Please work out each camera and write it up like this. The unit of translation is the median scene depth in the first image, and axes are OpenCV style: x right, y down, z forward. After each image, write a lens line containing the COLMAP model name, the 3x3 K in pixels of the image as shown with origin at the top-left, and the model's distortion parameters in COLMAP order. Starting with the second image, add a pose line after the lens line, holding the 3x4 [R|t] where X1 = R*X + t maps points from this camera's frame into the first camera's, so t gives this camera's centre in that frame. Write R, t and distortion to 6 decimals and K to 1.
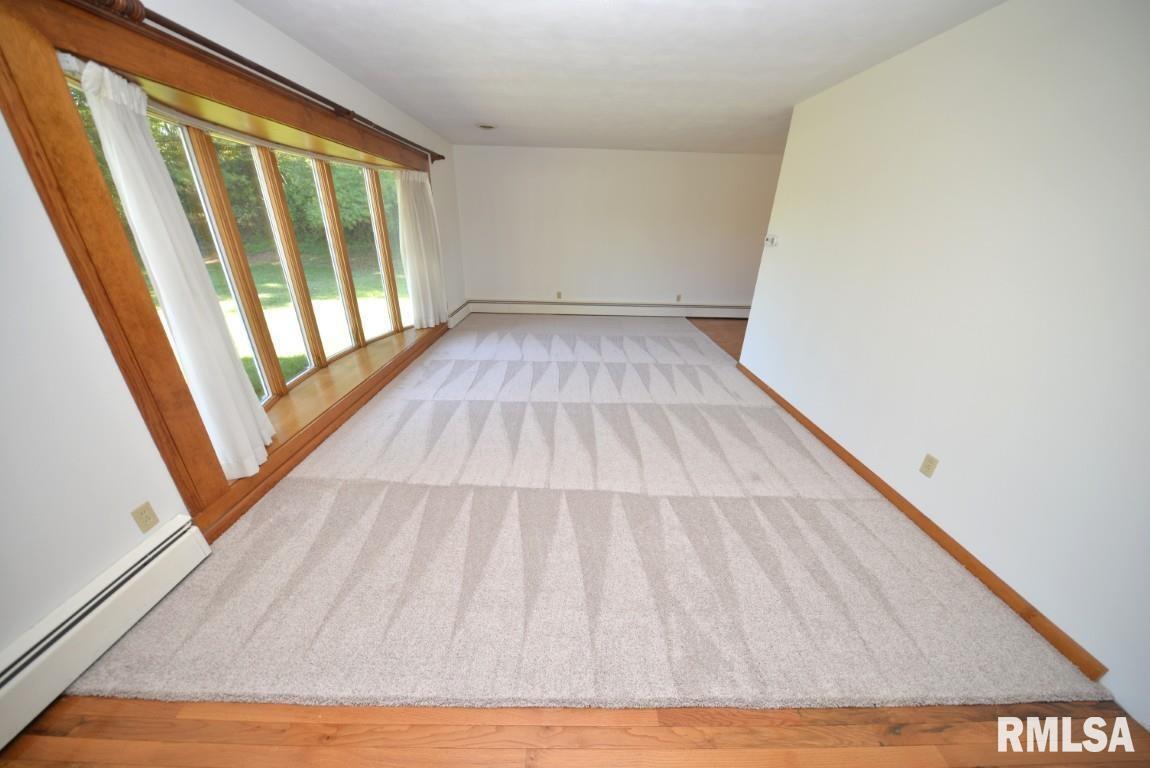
lens RADIAL K [[359.6, 0, 574.1], [0, 359.6, 369.7], [0, 0, 1]] dist [0.001092, -0.003189]
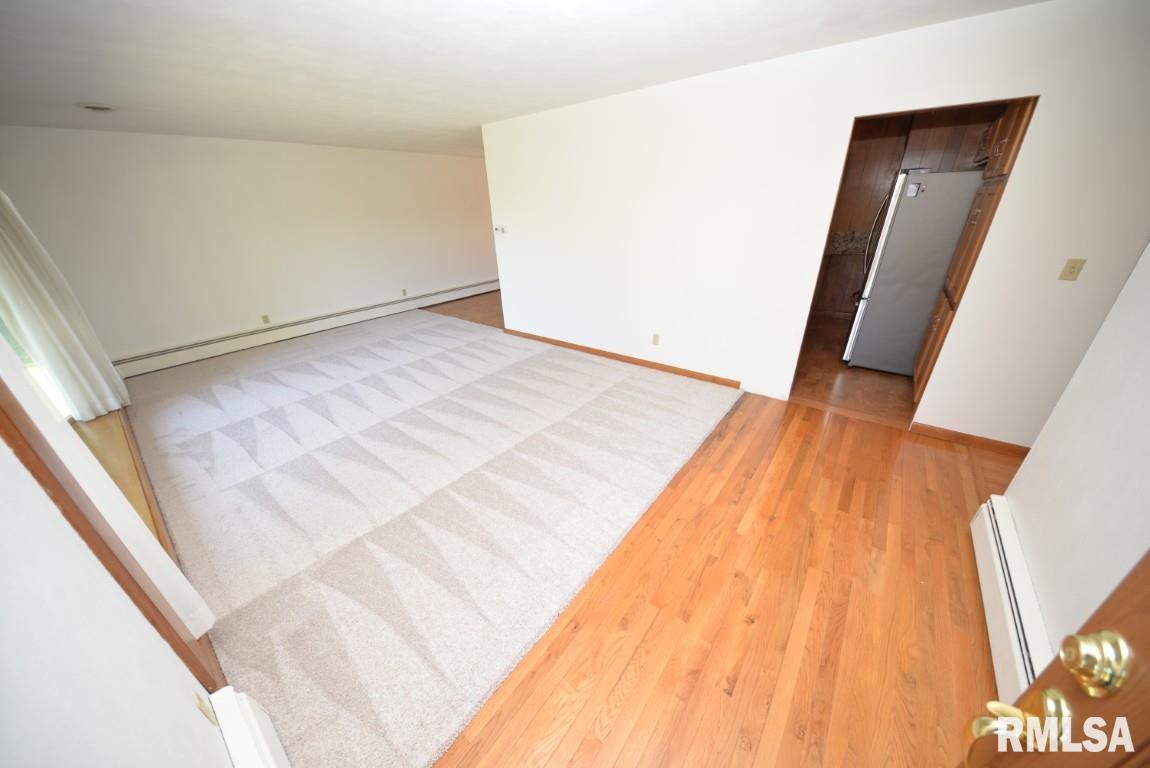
lens RADIAL K [[375.9, 0, 573.9], [0, 375.9, 388.2], [0, 0, 1]] dist [0.002738, -0.005579]
pose [[0.624530, -0.380243, 0.682186, -0.411870], [0.340938, 0.918589, 0.199888, -0.010853], [-0.702655, 0.107747, 0.703326, -0.012344]]
